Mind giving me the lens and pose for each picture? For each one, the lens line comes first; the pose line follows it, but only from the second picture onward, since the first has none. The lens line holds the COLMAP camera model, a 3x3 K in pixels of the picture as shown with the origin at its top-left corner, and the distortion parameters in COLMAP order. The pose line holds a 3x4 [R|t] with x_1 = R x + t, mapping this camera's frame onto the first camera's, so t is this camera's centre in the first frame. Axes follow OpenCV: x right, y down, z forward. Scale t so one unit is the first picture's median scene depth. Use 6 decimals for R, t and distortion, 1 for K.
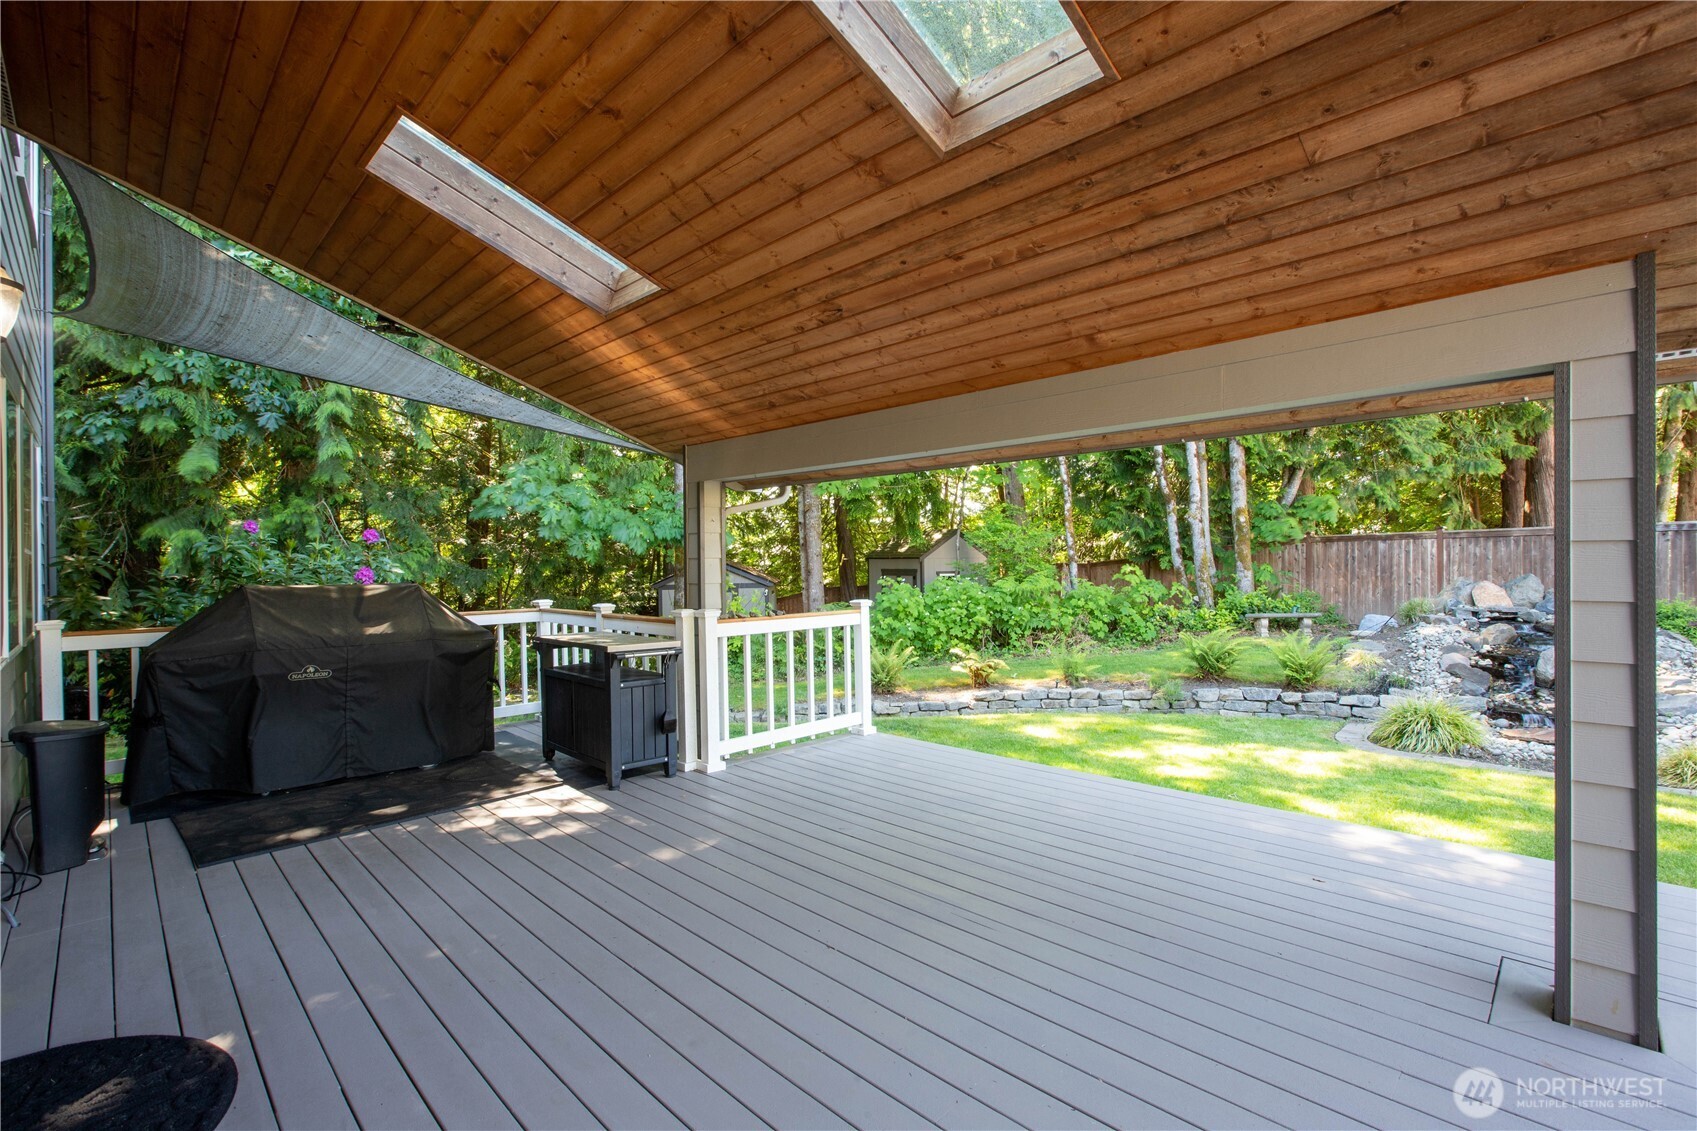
lens RADIAL K [[781.9, 0, 858.6], [0, 781.9, 553.5], [0, 0, 1]] dist [-0.012079, 0.001018]
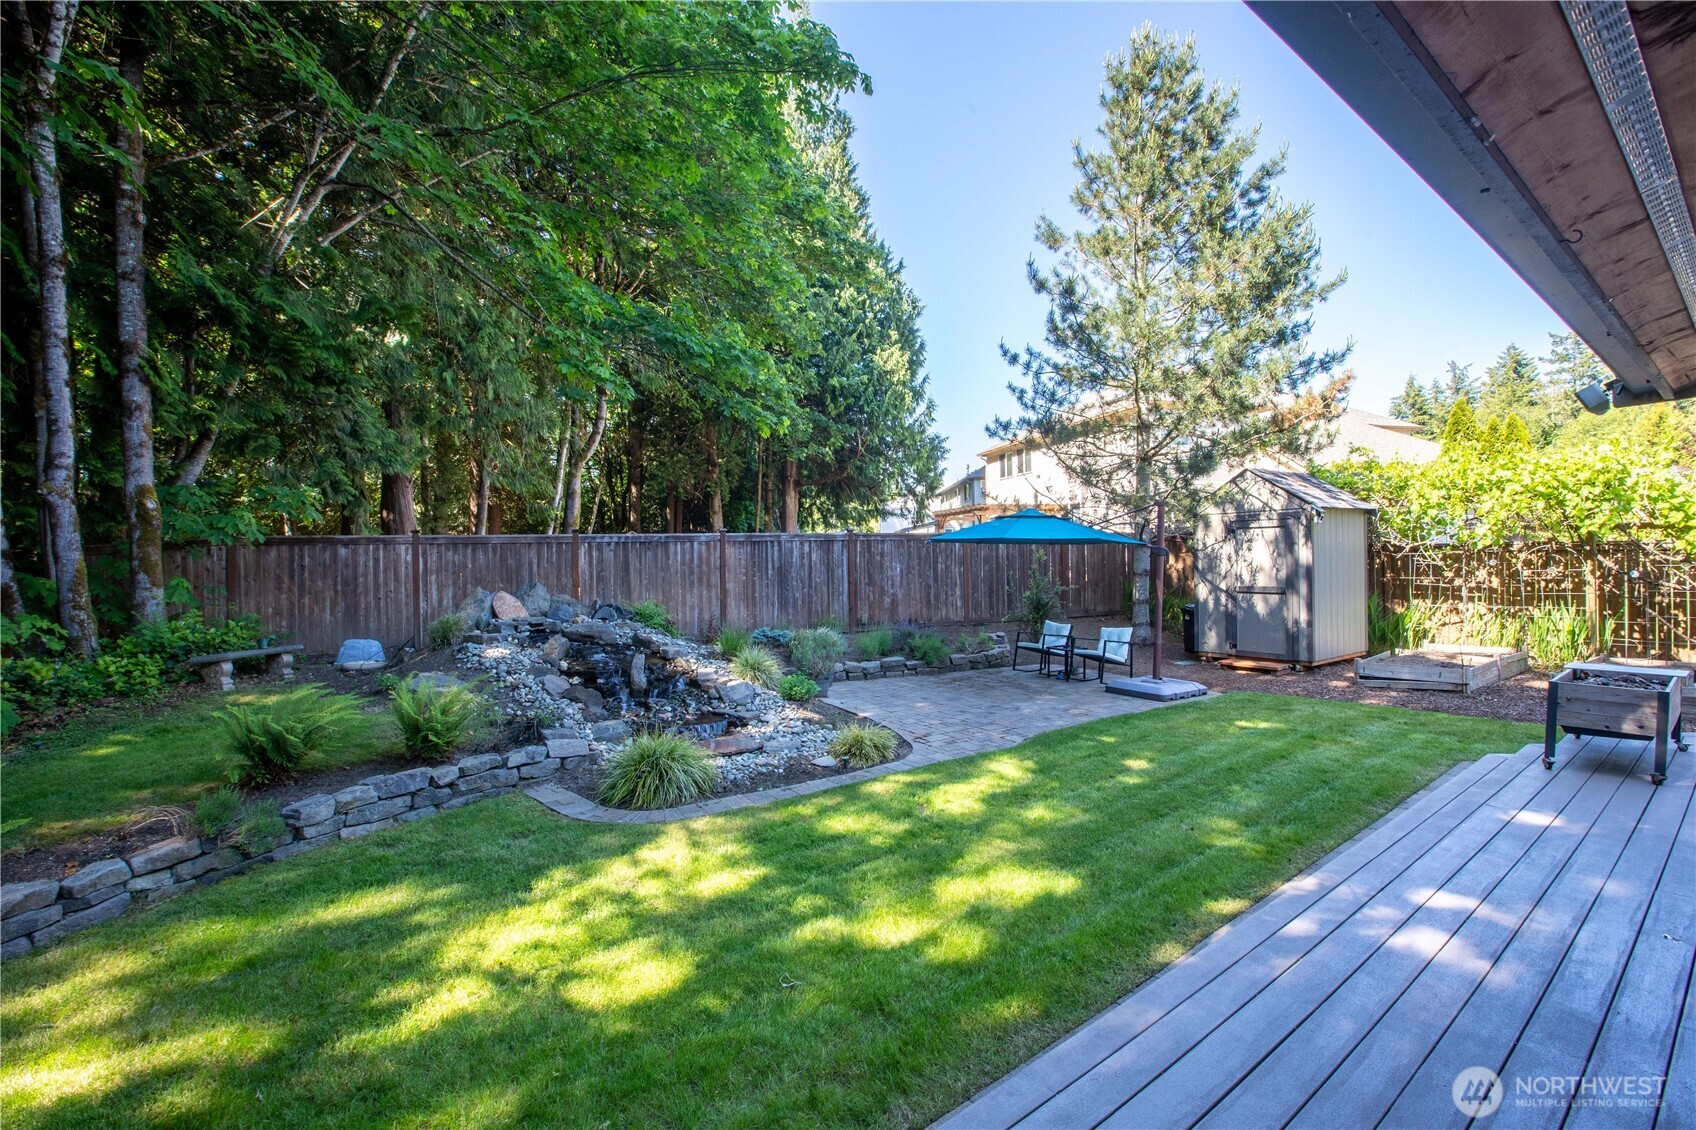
lens RADIAL K [[781.5, 0, 852.4], [0, 781.5, 563.0], [0, 0, 1]] dist [-0.012079, 0.001018]
pose [[0.155231, 0.003800, 0.987871, -0.033685], [0.001134, 0.999991, -0.004025, 0.006911], [-0.987877, 0.001745, 0.155226, 0.468354]]
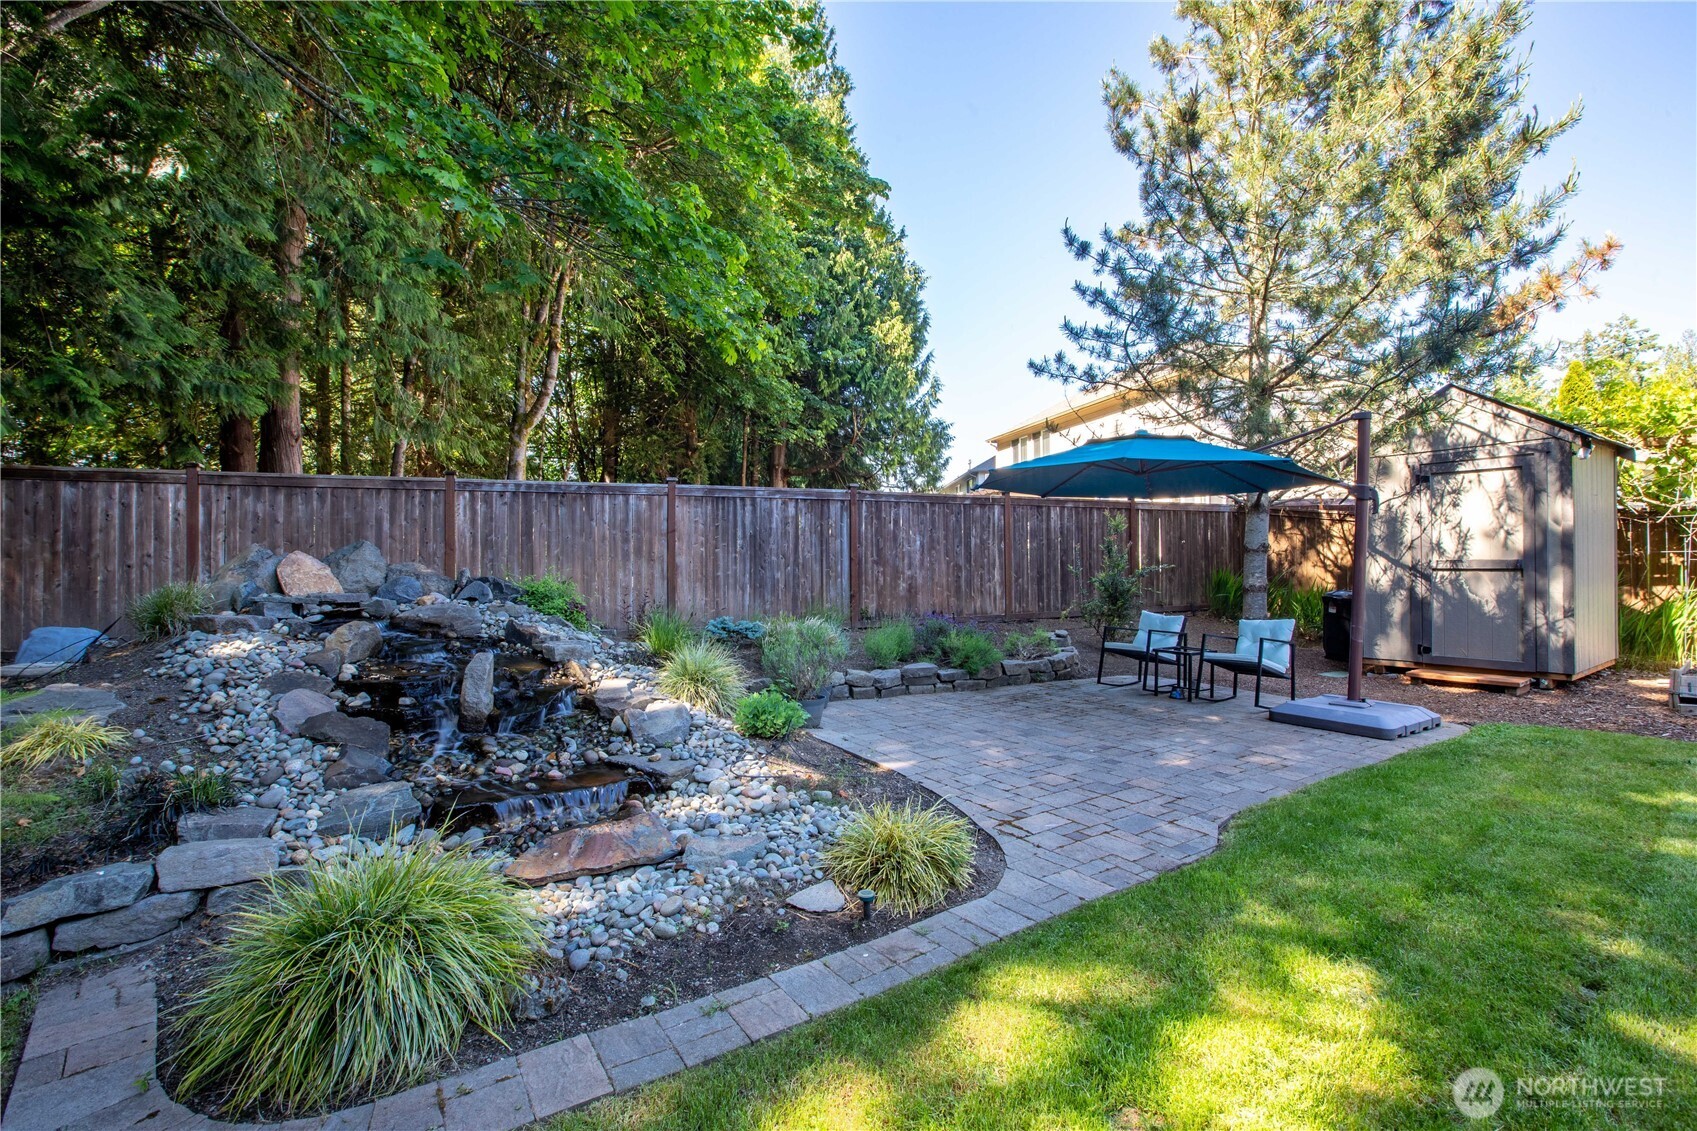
lens RADIAL K [[781.9, 0, 853.5], [0, 781.9, 561.9], [0, 0, 1]] dist [-0.012079, 0.001018]
pose [[0.141318, 0.017207, 0.989815, 0.315441], [-0.007479, 0.999839, -0.016314, 0.051163], [-0.989936, -0.005097, 0.141424, 0.538312]]
